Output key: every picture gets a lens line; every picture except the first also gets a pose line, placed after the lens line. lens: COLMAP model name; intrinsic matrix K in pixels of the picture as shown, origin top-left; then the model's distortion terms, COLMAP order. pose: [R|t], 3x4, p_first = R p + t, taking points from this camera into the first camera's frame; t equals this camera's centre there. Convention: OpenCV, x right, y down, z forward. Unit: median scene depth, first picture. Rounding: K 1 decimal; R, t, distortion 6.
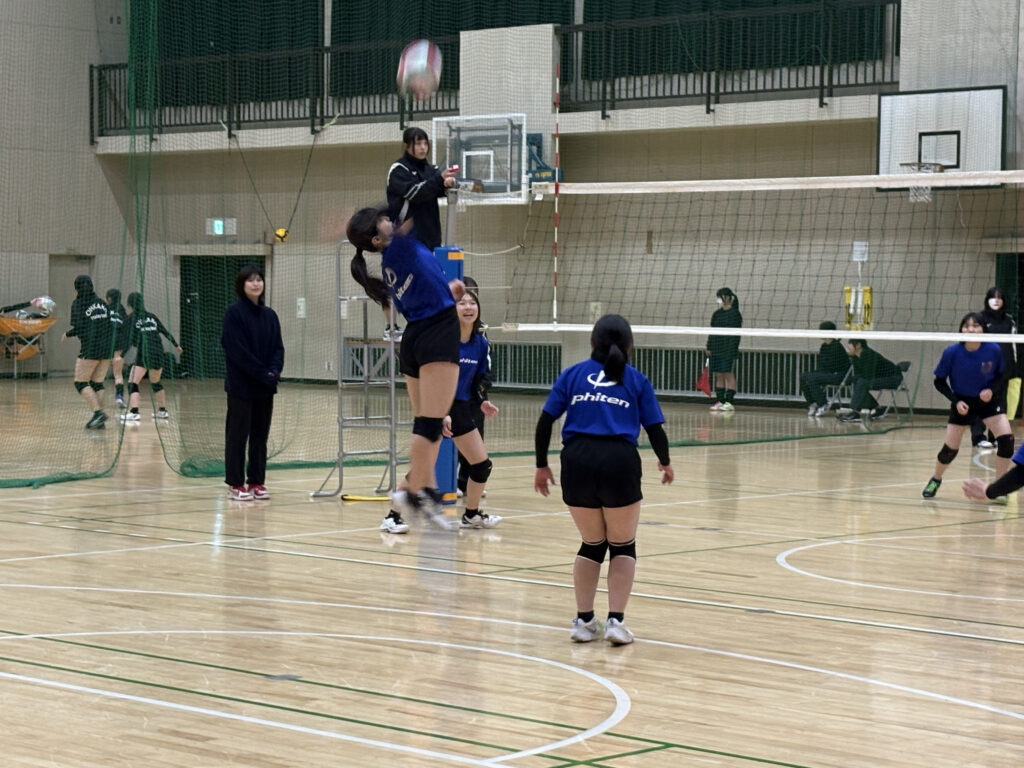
lens RADIAL K [[2425.4, 0, 593.5], [0, 2425.4, 361.0], [0, 0, 1]] dist [0.169230, 0.000000]
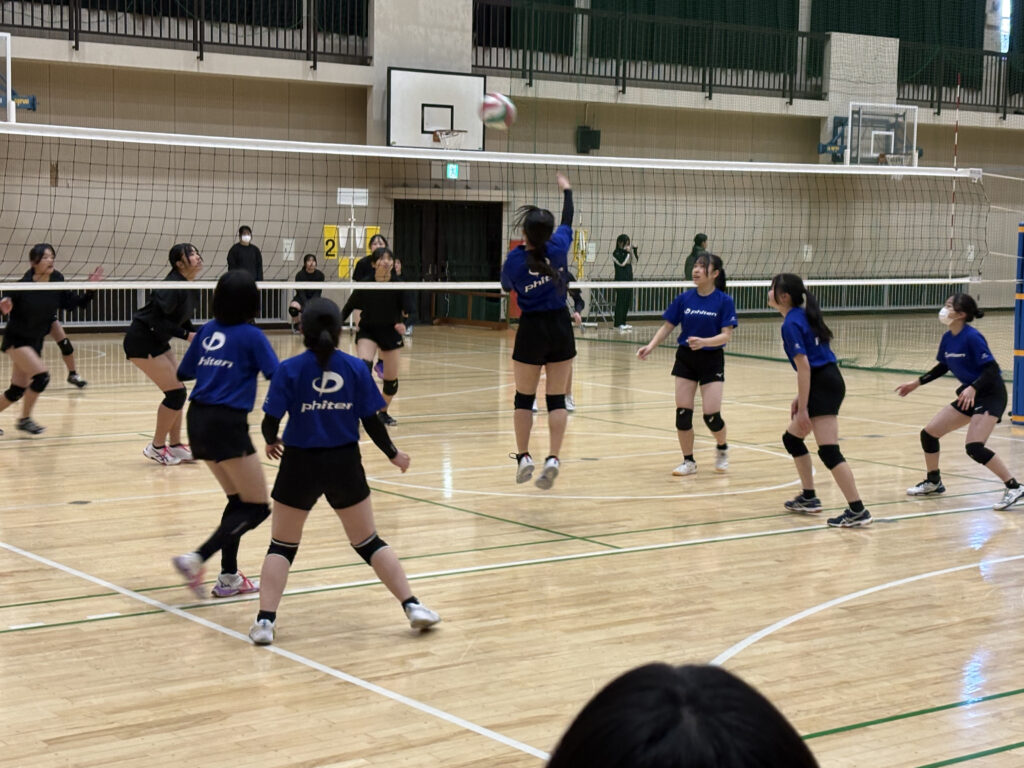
lens RADIAL K [[1891.9, 0, 514.2], [0, 1891.9, 461.1], [0, 0, 1]] dist [0.098135, 0.000000]
pose [[0.151385, -0.127417, 0.980228, -0.798839], [0.015997, 0.991843, 0.126456, -0.030742], [-0.988346, -0.003463, 0.152188, 0.747390]]
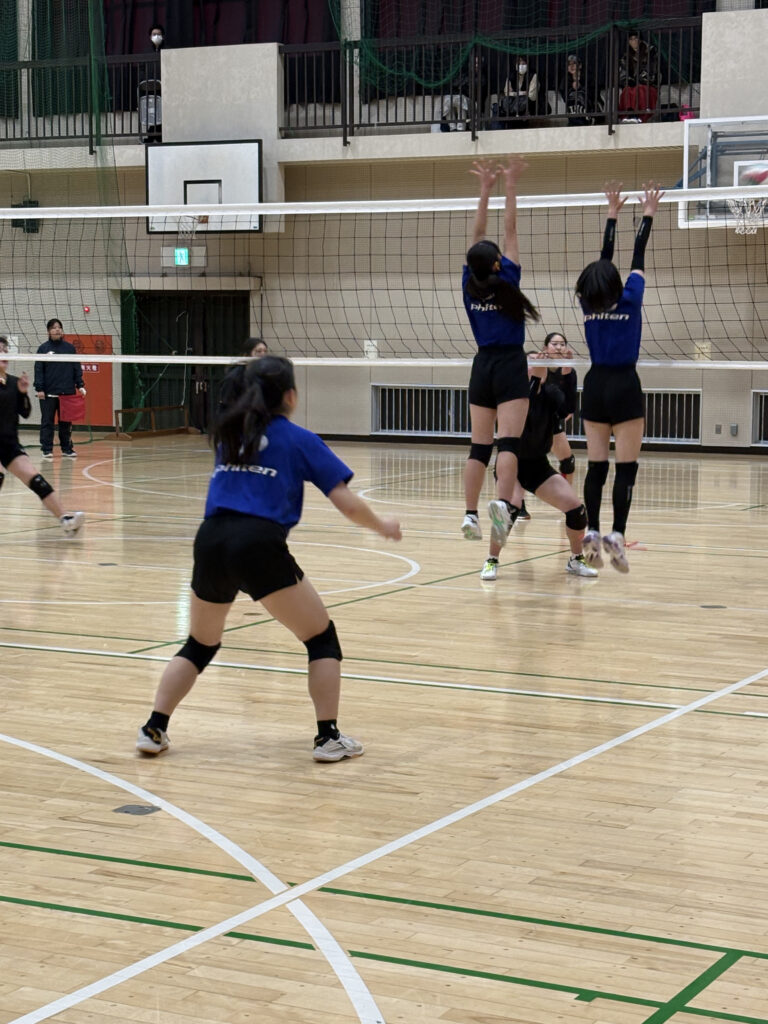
lens RADIAL K [[2074.8, 0, 348.6], [0, 2074.8, 518.9], [0, 0, 1]] dist [0.138852, 0.000000]
pose [[0.963239, -0.029007, 0.267075, -0.153920], [0.011396, 0.997671, 0.067255, -0.006347], [-0.268403, -0.061739, 0.961326, 0.148098]]
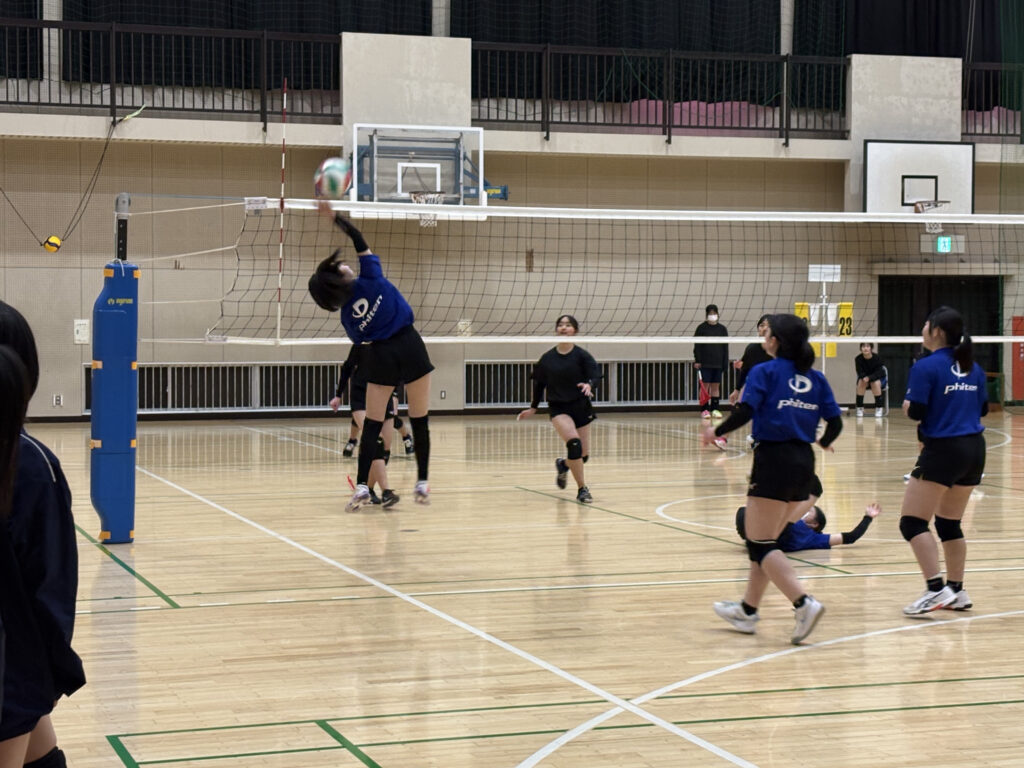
lens RADIAL K [[1823.0, 0, 513.4], [0, 1823.0, 375.8], [0, 0, 1]] dist [0.123604, 0.000000]
pose [[0.499373, -0.043076, 0.865315, -0.712689], [0.030118, 0.999023, 0.032350, -0.027497], [-0.865863, 0.009907, 0.500183, 0.667456]]
